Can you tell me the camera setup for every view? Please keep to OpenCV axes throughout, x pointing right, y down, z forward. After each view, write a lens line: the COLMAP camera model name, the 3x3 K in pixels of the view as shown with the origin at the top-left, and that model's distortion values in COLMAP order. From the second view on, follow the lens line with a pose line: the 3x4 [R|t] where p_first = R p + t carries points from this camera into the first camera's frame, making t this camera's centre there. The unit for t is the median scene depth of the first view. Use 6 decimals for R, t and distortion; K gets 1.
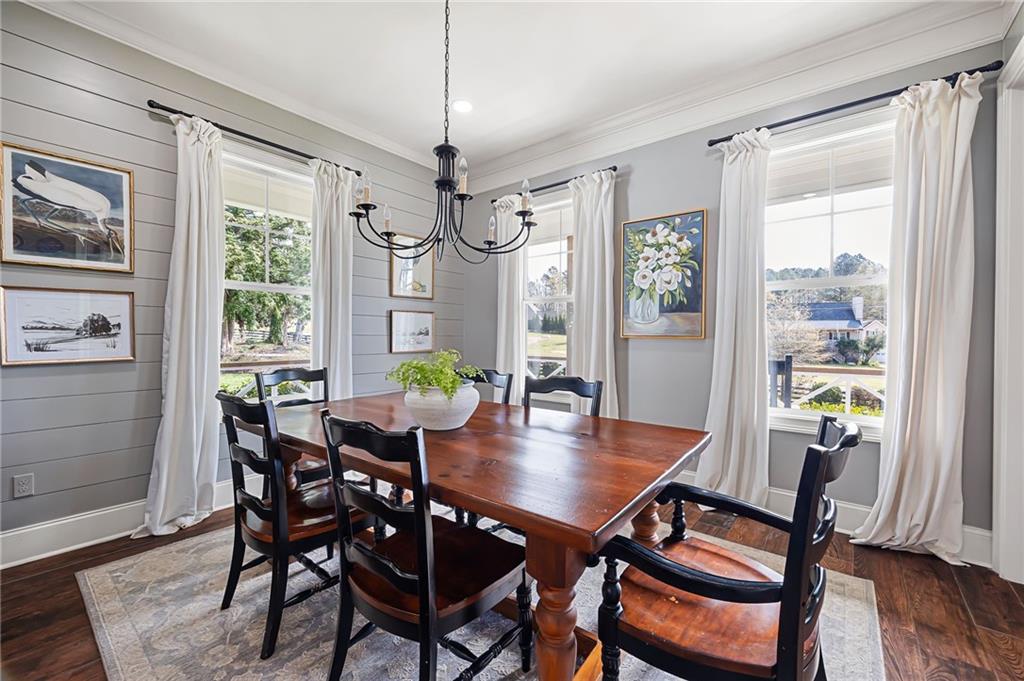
lens RADIAL K [[408.0, 0, 512.0], [0, 408.0, 340.5], [0, 0, 1]] dist [0.002225, 0.000141]
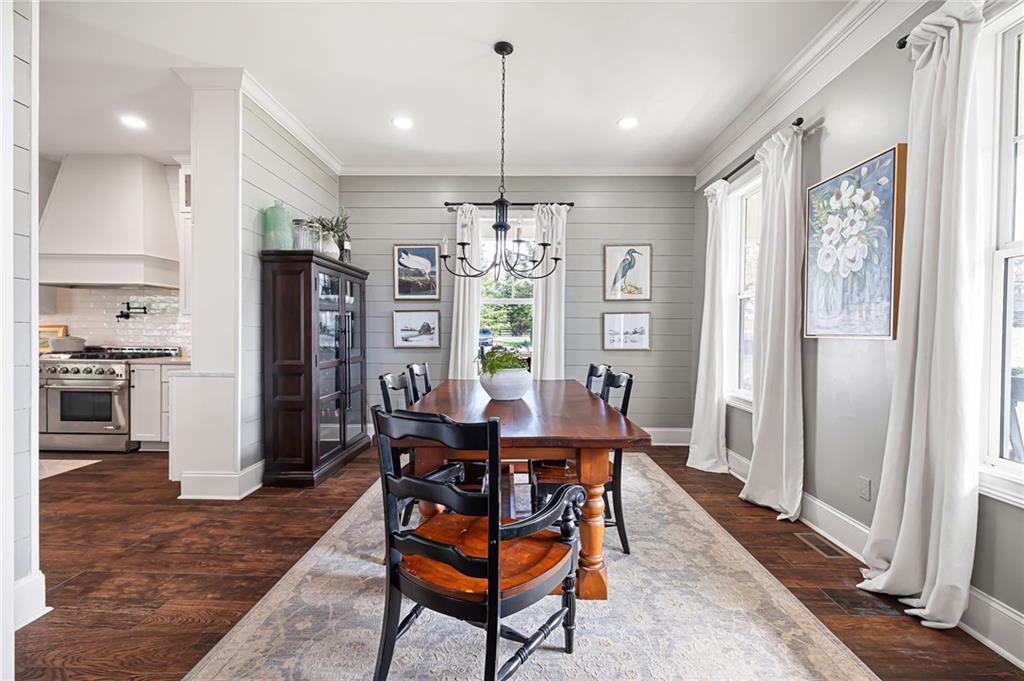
lens RADIAL K [[408.0, 0, 512.0], [0, 408.0, 340.5], [0, 0, 1]] dist [0.002225, 0.000141]
pose [[0.626747, 0.014142, -0.779094, 0.573896], [-0.013698, 0.999881, 0.007130, 0.000345], [0.779102, 0.006203, 0.626866, 0.091479]]
